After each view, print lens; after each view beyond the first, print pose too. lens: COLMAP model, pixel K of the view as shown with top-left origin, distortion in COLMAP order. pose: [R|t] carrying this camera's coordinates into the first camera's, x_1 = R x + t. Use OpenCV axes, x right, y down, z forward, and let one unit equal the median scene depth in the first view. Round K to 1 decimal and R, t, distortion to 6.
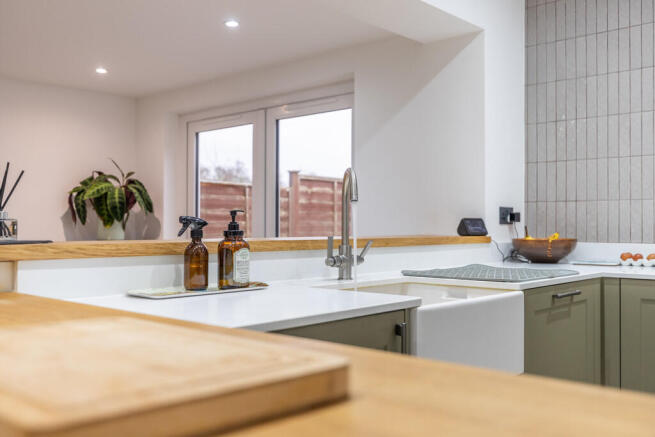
lens RADIAL K [[656.8, 0, 327.5], [0, 656.8, 218.5], [0, 0, 1]] dist [0.008708, 0.003653]
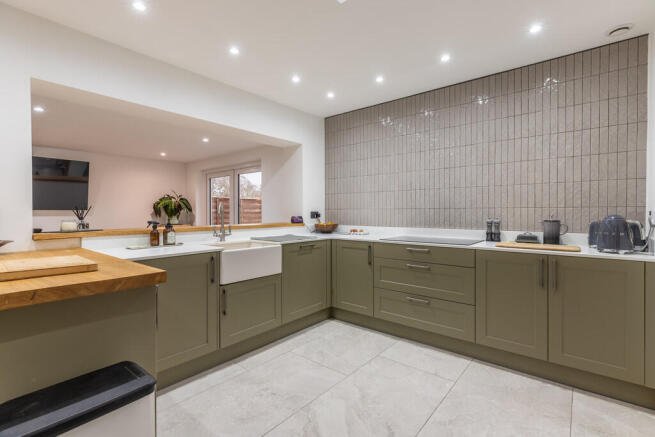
lens RADIAL K [[307.5, 0, 327.5], [0, 307.5, 218.5], [0, 0, 1]] dist [0.001072, 0.000035]
pose [[0.998766, -0.004300, 0.049469, 0.275923], [0.002770, 0.999517, 0.030951, -0.029265], [-0.049579, -0.030776, 0.998296, -0.224931]]
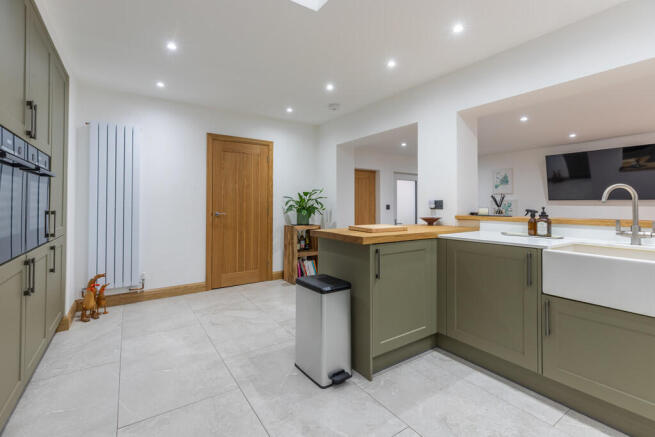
lens RADIAL K [[300.5, 0, 328.6], [0, 300.5, 201.6], [0, 0, 1]] dist [0.000778, 0.000074]
pose [[-0.240566, -0.011406, -0.970566, 0.685829], [0.010726, 0.999839, -0.014408, -0.014376], [0.970574, -0.013877, -0.240405, 0.253805]]
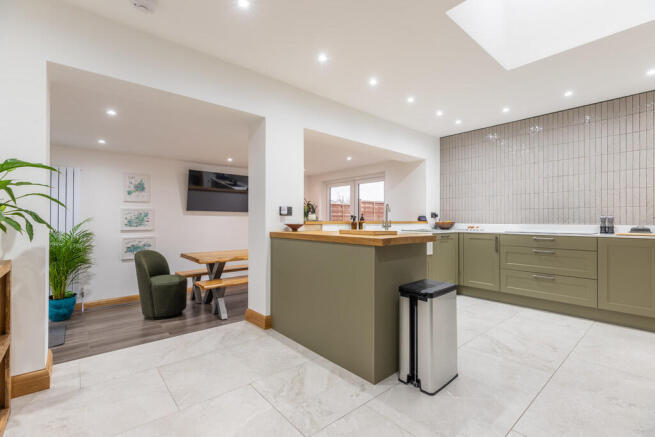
lens RADIAL K [[297.5, 0, 328.0], [0, 297.5, 220.2], [0, 0, 1]] dist [-0.000169, -0.000127]
pose [[0.992684, 0.000229, -0.120739, -0.071586], [0.001128, 0.999937, 0.011172, 0.003815], [0.120734, -0.011226, 0.992621, -0.551996]]
